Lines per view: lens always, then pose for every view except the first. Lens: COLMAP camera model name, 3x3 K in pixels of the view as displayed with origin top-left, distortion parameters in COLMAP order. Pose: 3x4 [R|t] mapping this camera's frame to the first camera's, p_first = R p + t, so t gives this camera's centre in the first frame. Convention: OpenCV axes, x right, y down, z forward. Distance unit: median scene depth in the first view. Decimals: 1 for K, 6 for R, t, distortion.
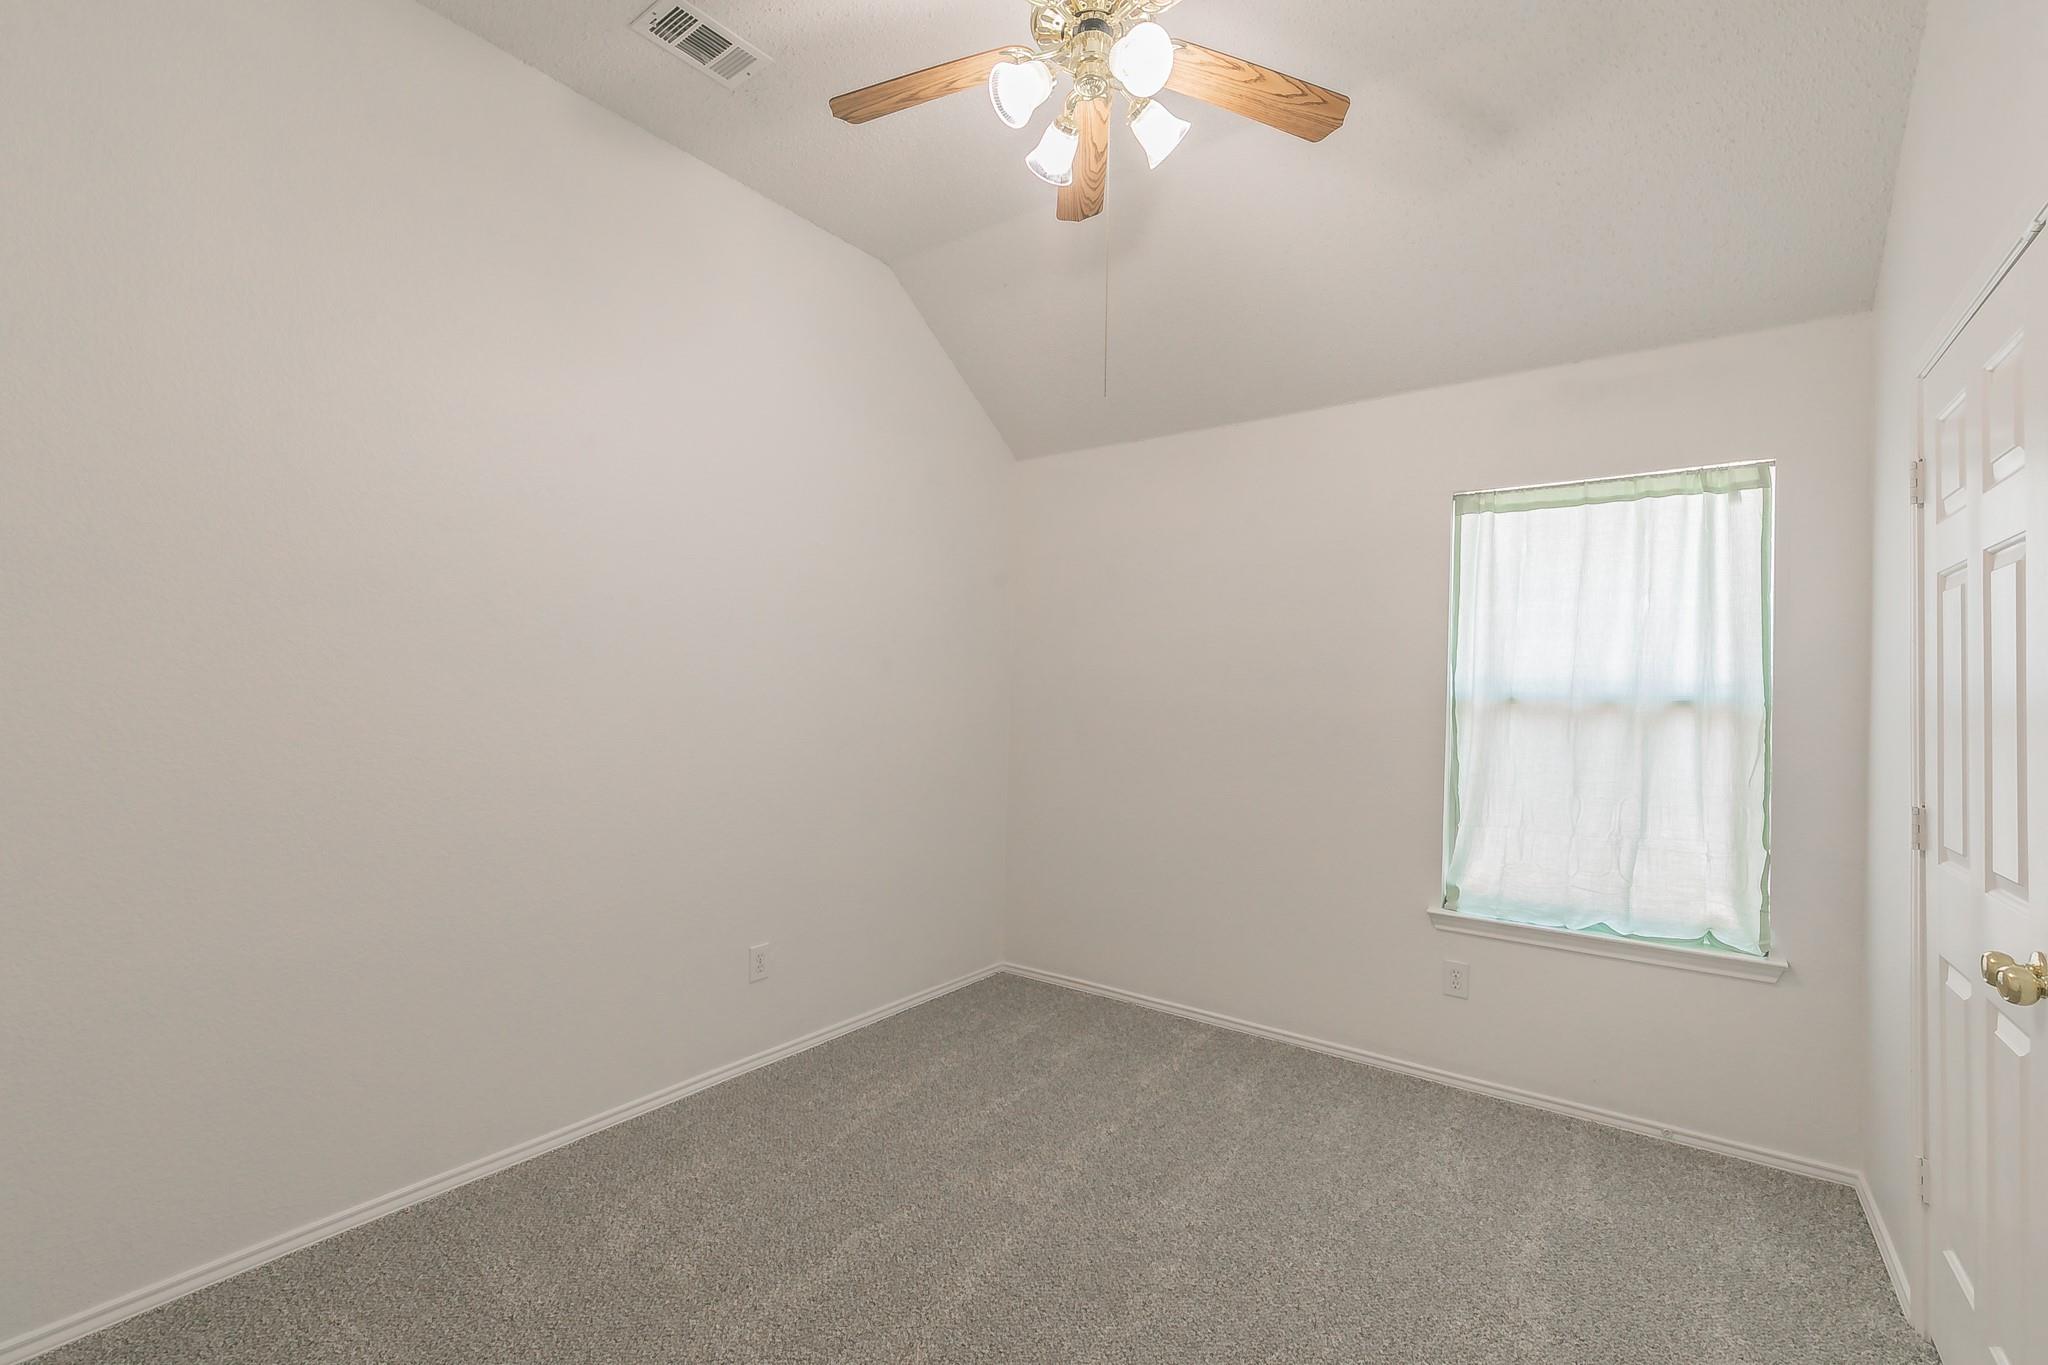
lens RADIAL K [[888.9, 0, 1032.9], [0, 888.9, 690.6], [0, 0, 1]] dist [0.001457, 0.000553]
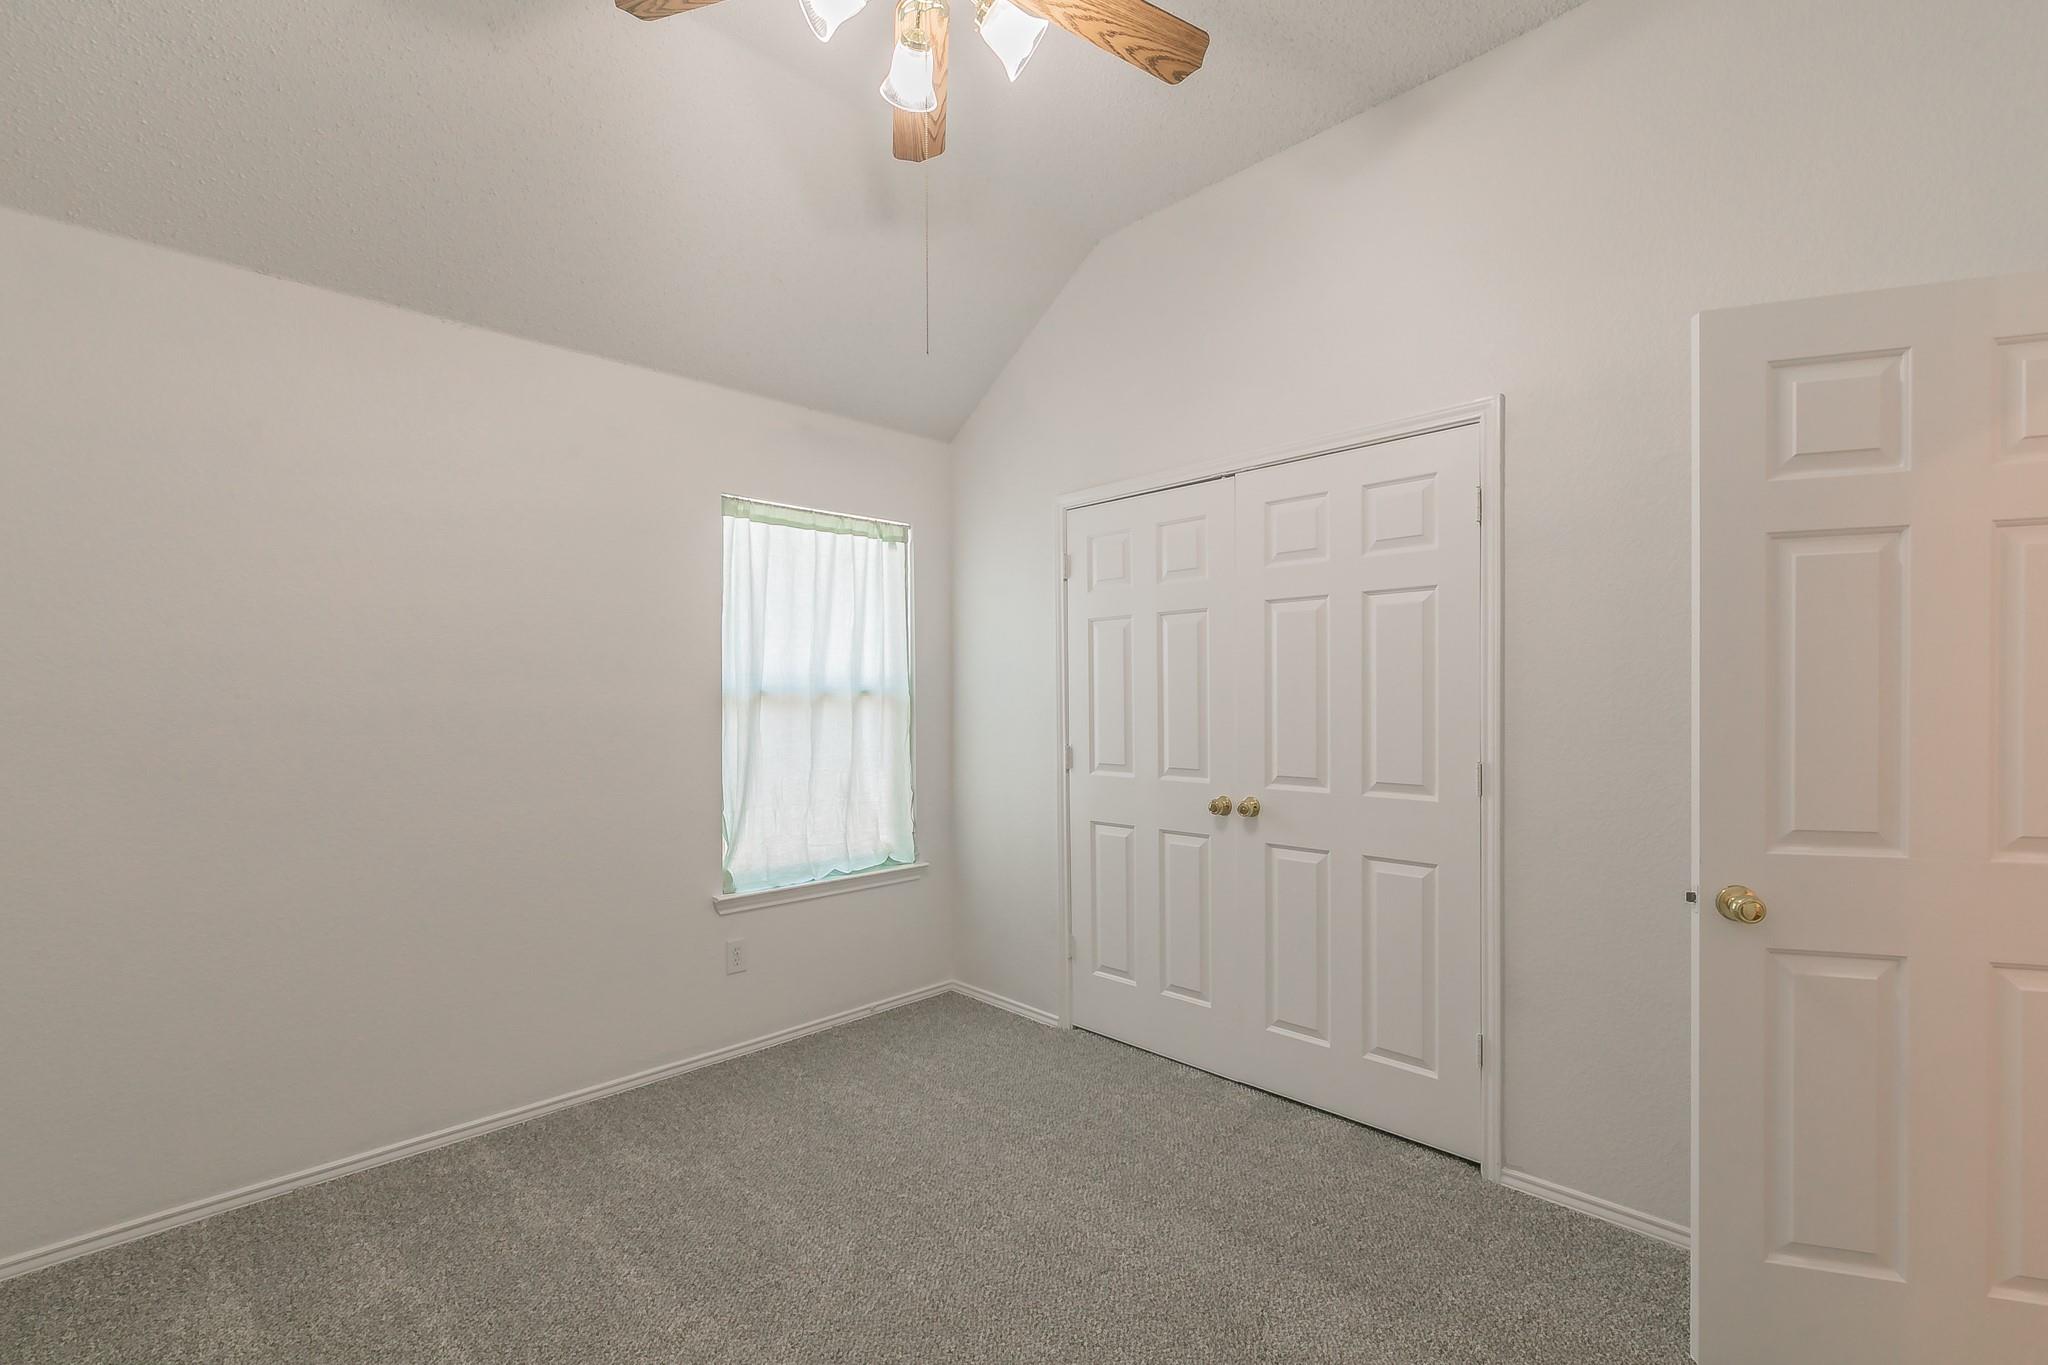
lens RADIAL K [[888.9, 0, 1074.7], [0, 888.9, 716.4], [0, 0, 1]] dist [0.001457, 0.000553]
pose [[0.138909, -0.046148, 0.989229, -0.528648], [0.001311, 0.998921, 0.046417, -0.011377], [-0.990304, -0.005151, 0.138820, 0.473083]]
